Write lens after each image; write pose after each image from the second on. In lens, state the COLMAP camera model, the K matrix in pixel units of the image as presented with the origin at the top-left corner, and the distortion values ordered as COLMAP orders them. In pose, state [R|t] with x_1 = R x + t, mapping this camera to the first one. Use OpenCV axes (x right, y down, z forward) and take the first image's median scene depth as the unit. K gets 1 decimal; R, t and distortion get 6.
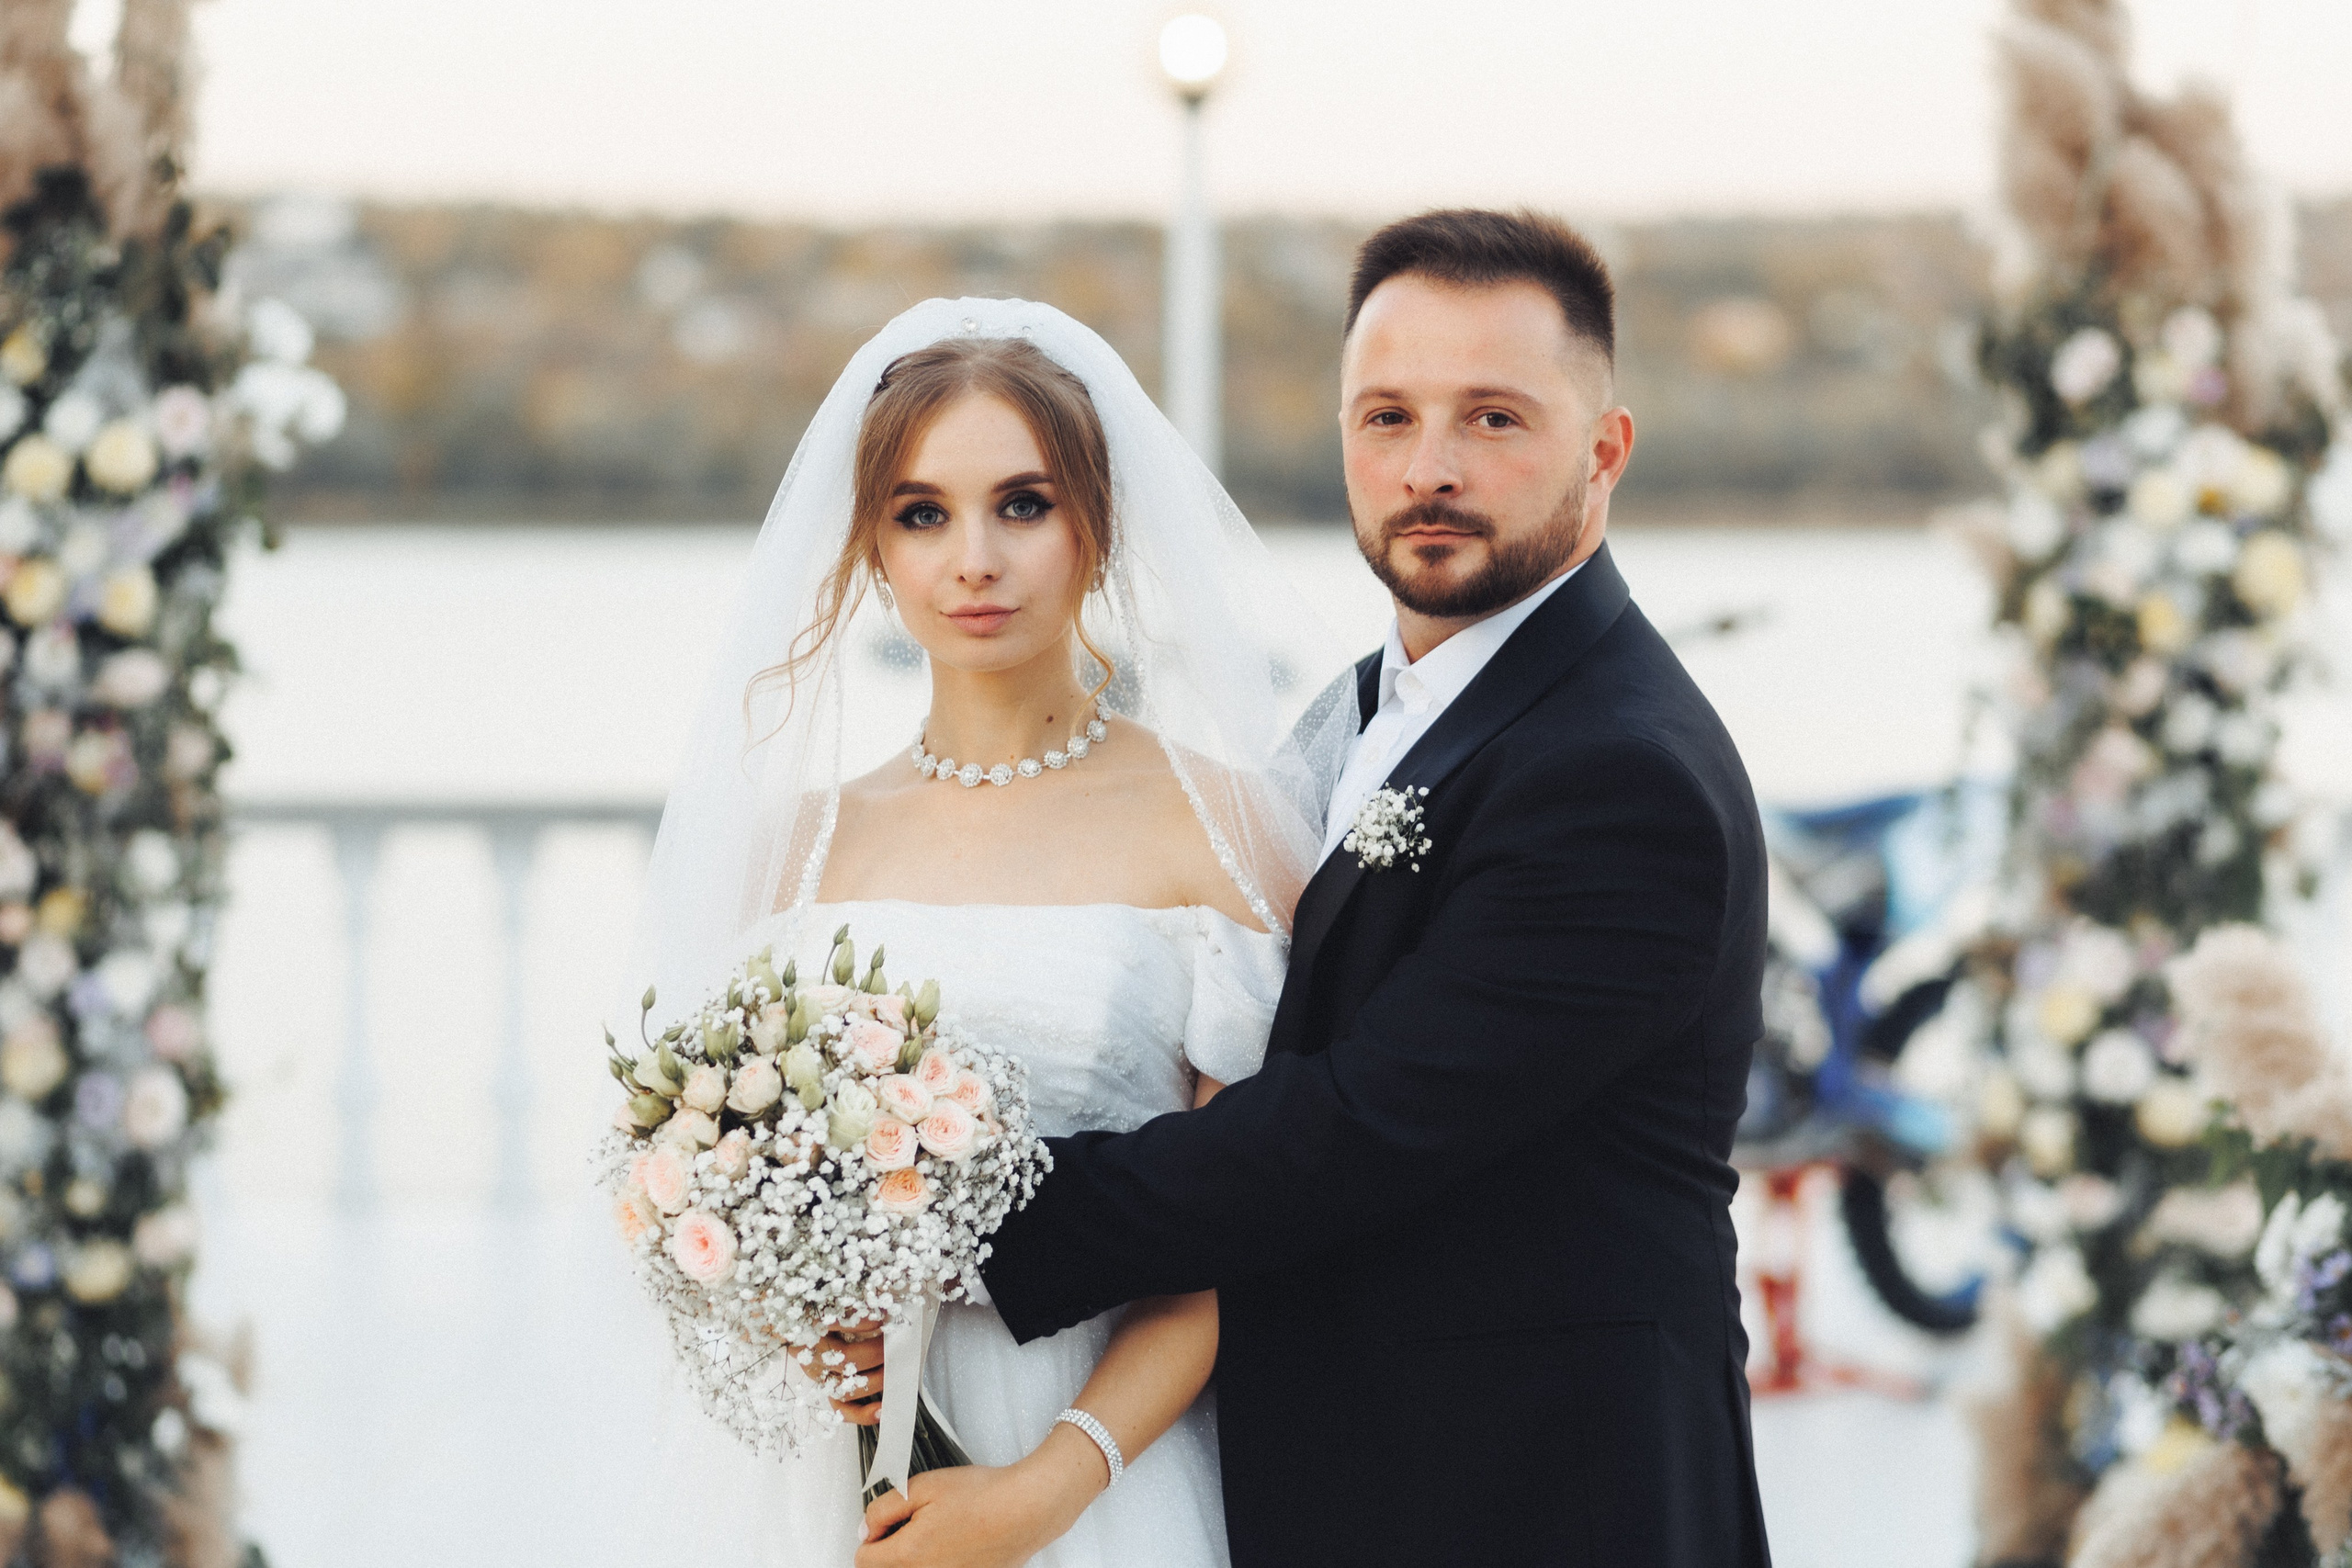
lens RADIAL K [[6022.6, 0, 1168.7], [0, 6022.6, 727.4], [0, 0, 1]] dist [0.027457, -0.063783]
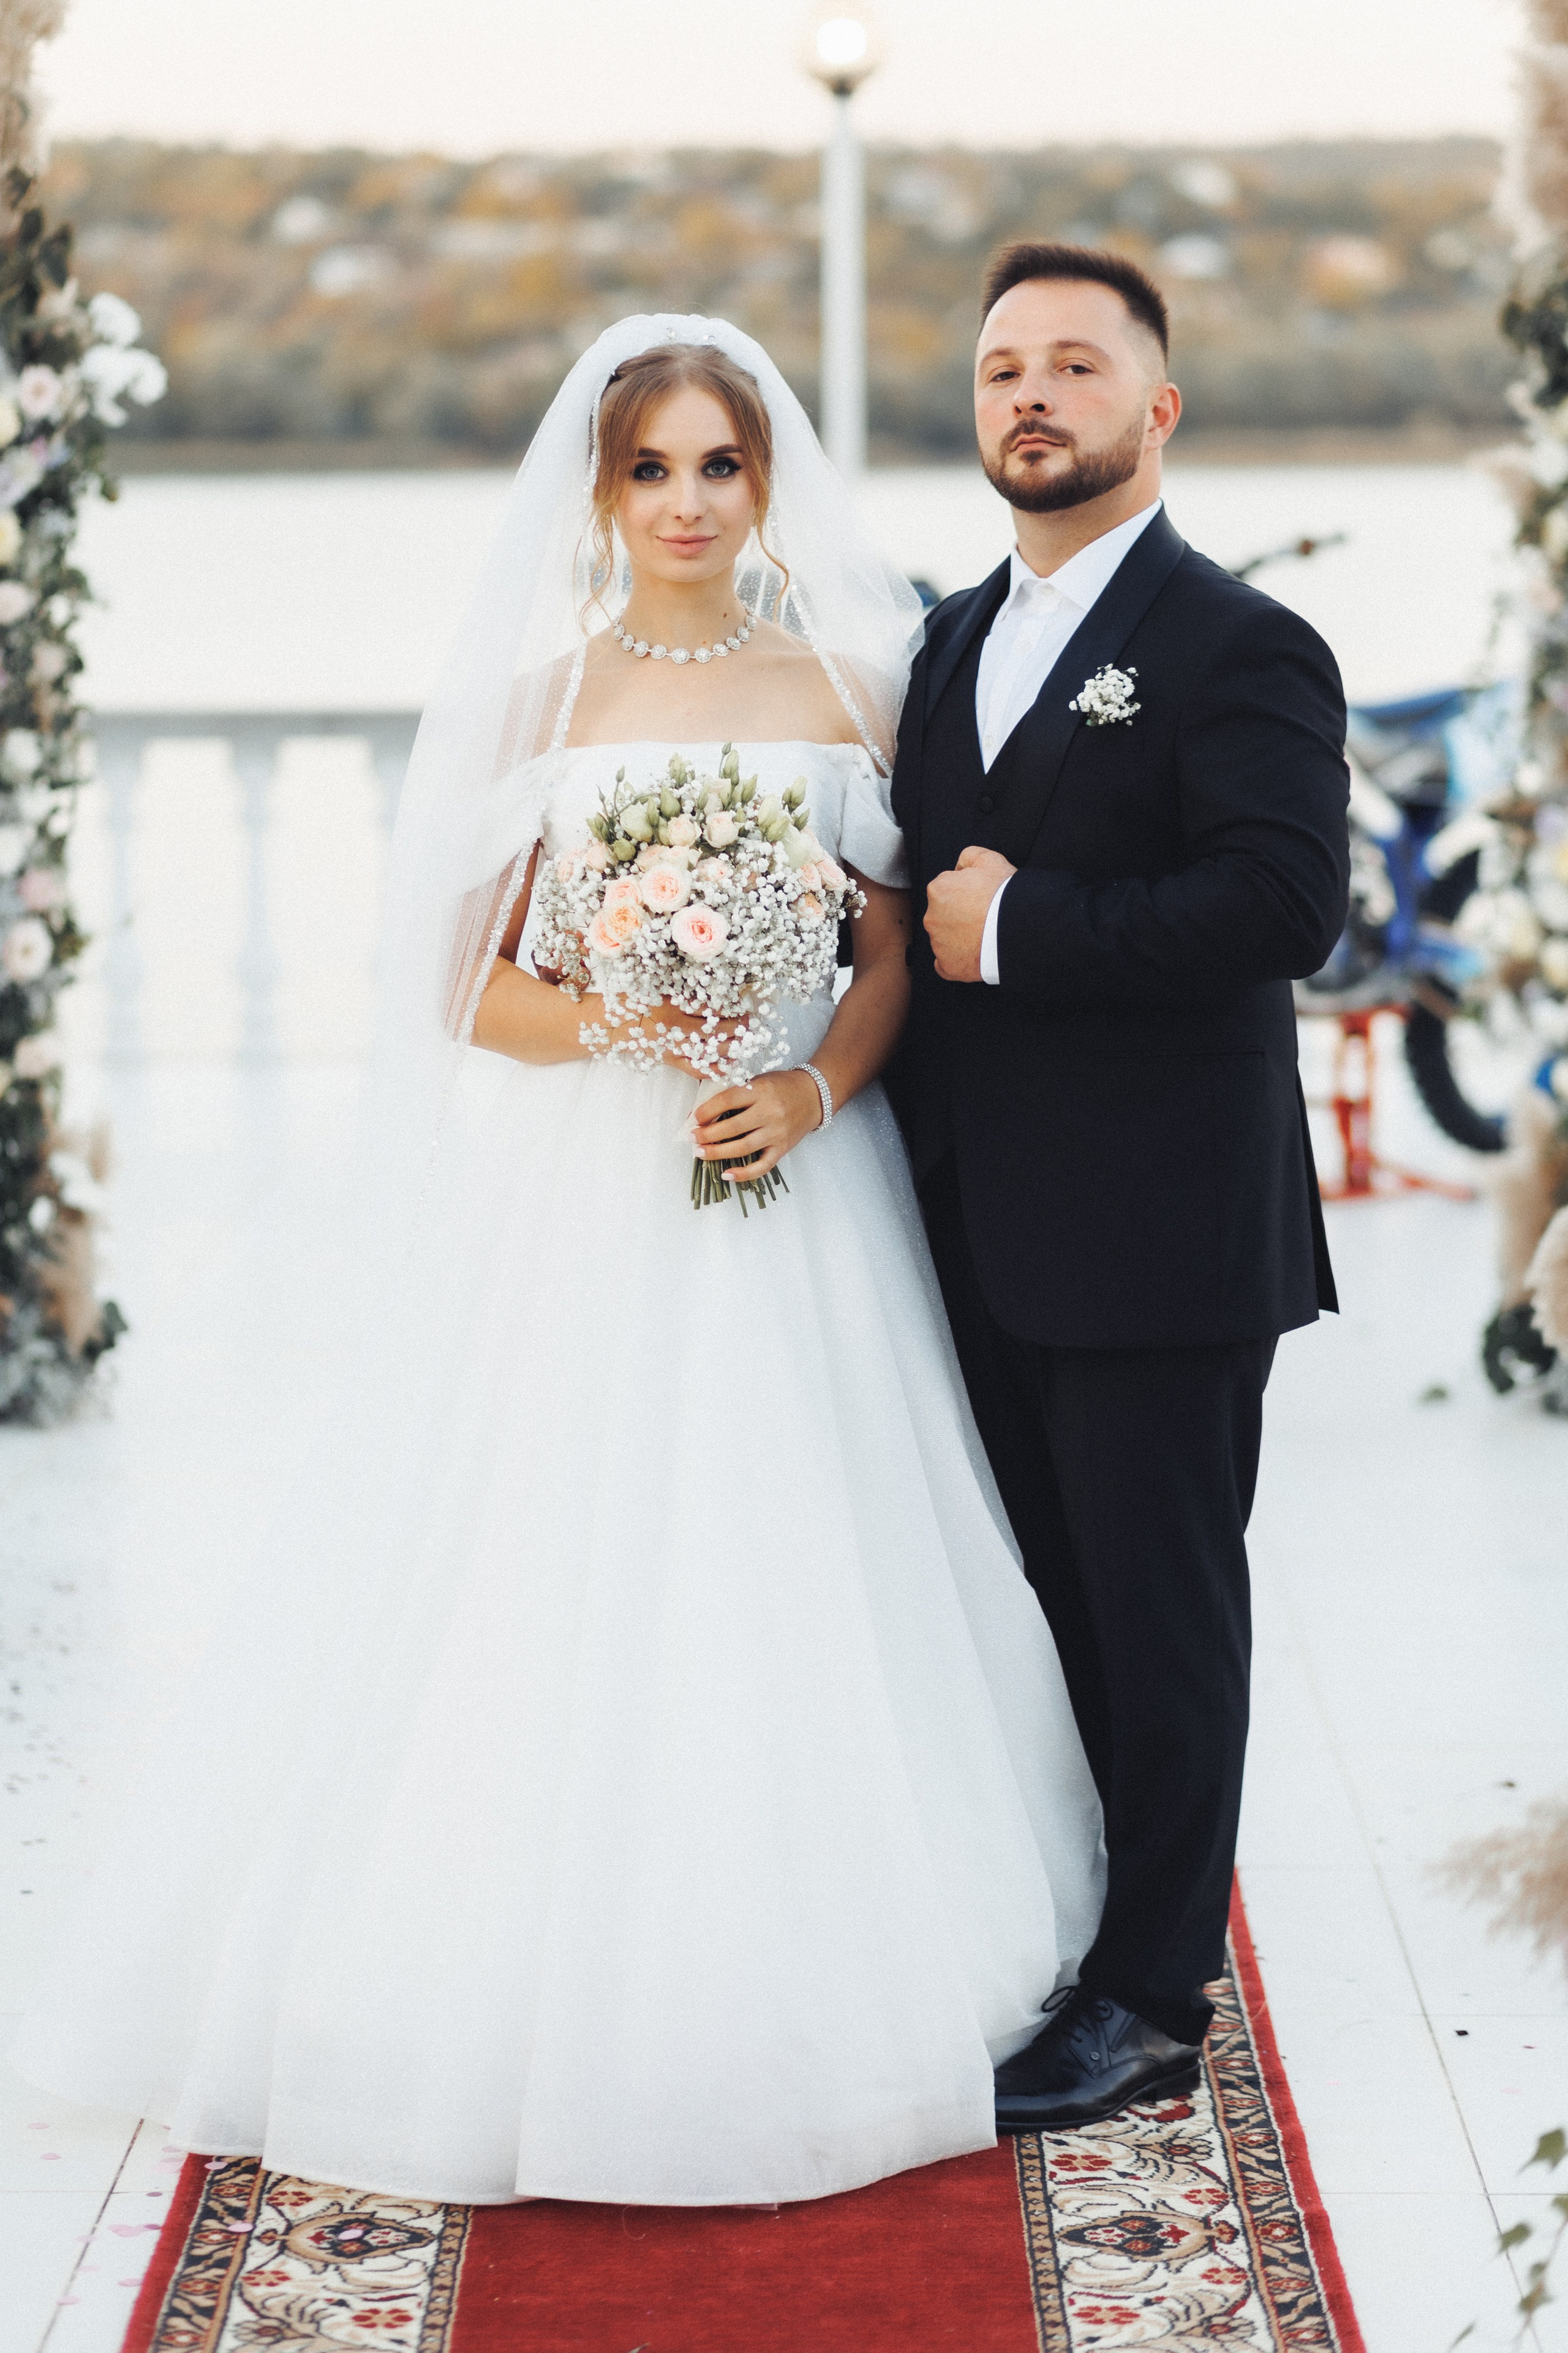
lens RADIAL K [[5880.0, 0, 709.6], [0, 5880.0, 1167.8], [0, 0, 1]] dist [-0.029664, 0.322445]
pose [[0.999850, -0.008644, -0.014986, -0.010418], [0.009908, 0.996209, 0.086421, 0.004530], [0.014182, -0.086557, 0.996146, -0.203886]]
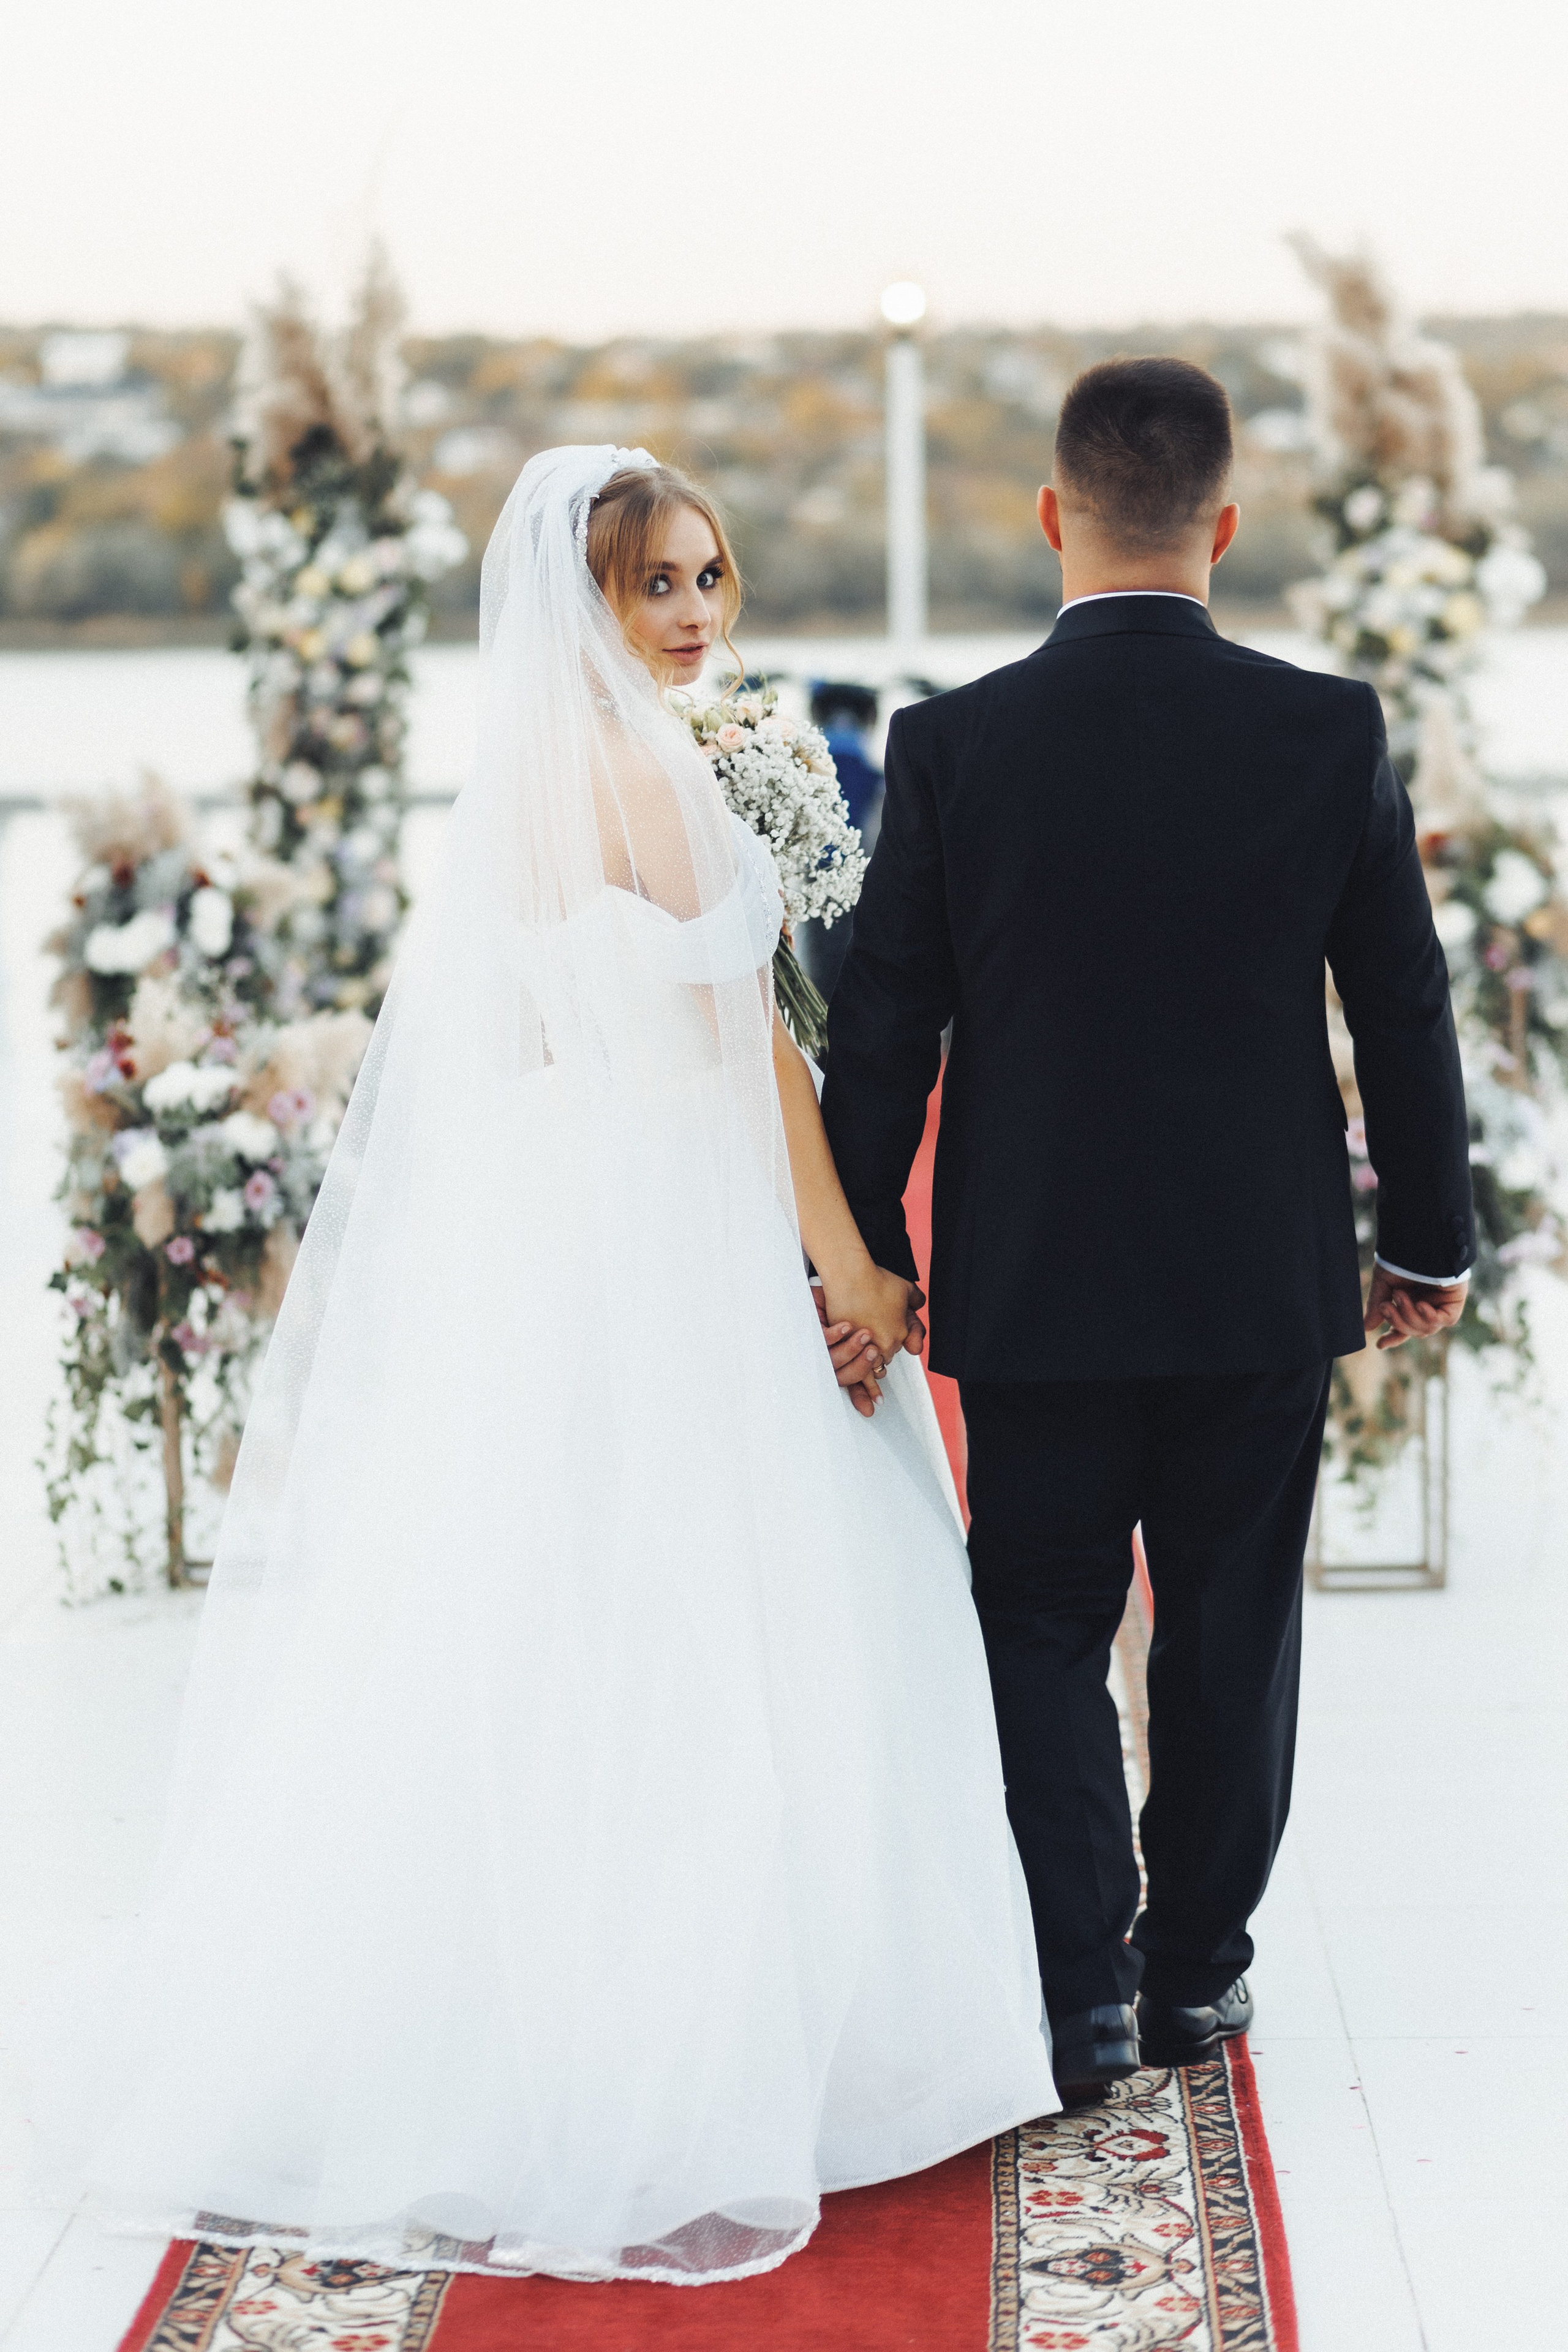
lens RADIAL K [[5754.9, 0, 788.2], [0, 5754.9, 1179.1], [0, 0, 1]] dist [0.004661, -0.240331]
pose [[0.999648, -0.016830, -0.020491, 0.001302], [0.018062, 0.997943, 0.061508, 0.038000], [0.019414, -0.061857, 0.997896, -0.864514]]
